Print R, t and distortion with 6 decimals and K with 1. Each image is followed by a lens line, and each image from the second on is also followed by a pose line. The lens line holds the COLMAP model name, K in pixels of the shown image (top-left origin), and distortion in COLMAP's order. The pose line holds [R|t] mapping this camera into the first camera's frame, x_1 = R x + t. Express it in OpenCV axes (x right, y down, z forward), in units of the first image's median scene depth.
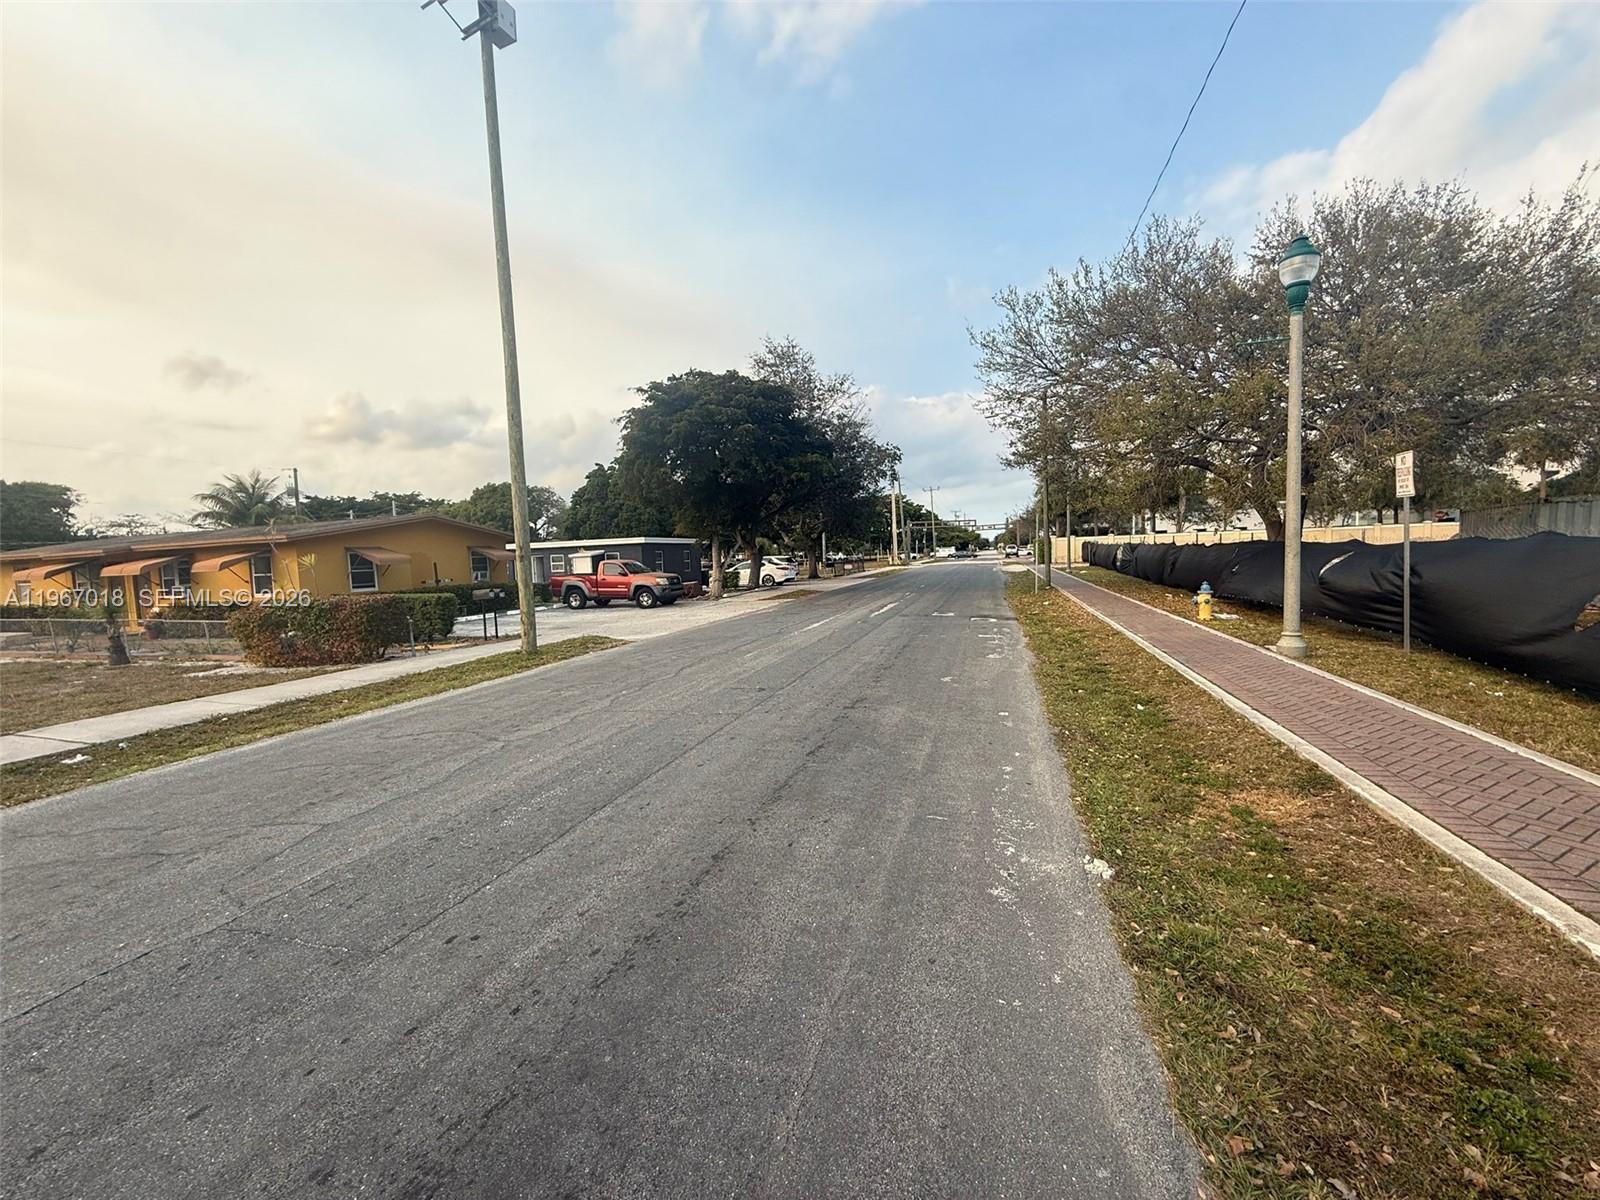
lens RADIAL K [[635.8, 0, 791.5], [0, 635.8, 585.7], [0, 0, 1]] dist [-0.002041, 0.000443]
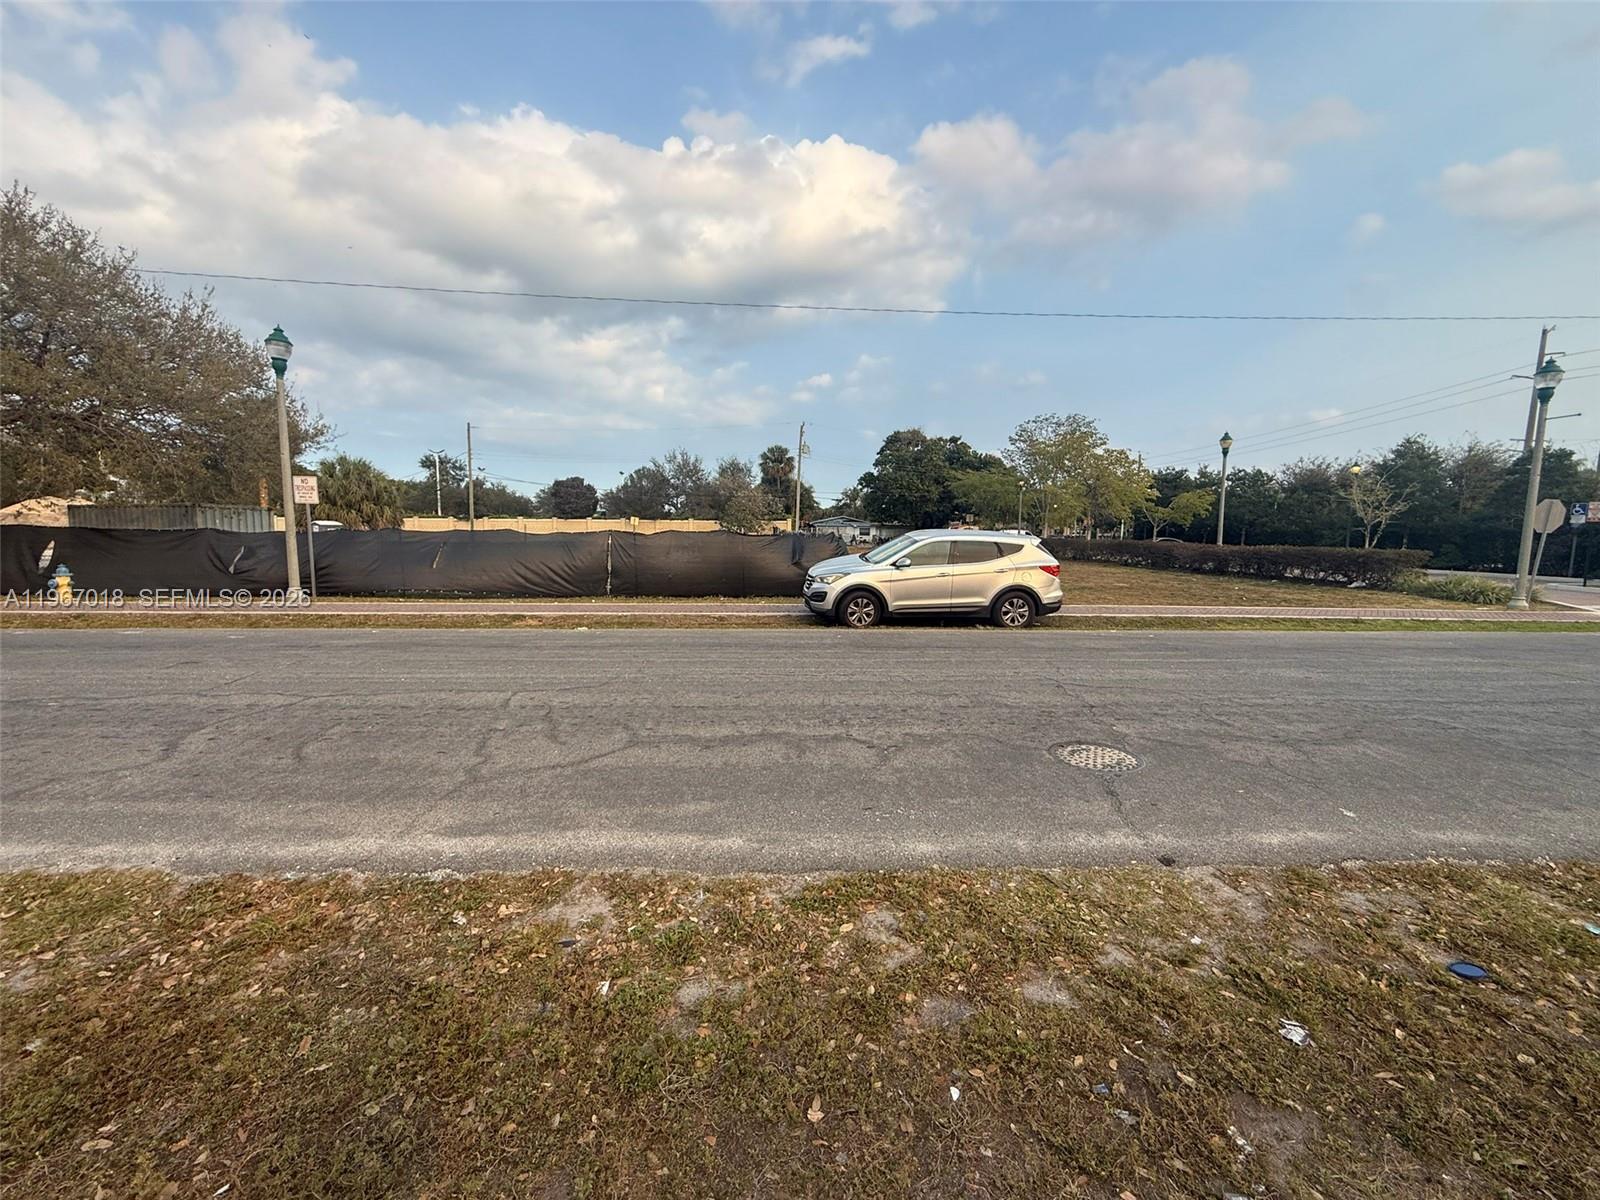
lens RADIAL K [[635.8, 0, 793.8], [0, 635.8, 600.6], [0, 0, 1]] dist [-0.002041, 0.000443]
pose [[-0.338894, -0.069930, 0.938222, -0.578011], [0.050206, 0.994469, 0.092257, 0.012779], [-0.939484, 0.078370, -0.333508, 0.211531]]
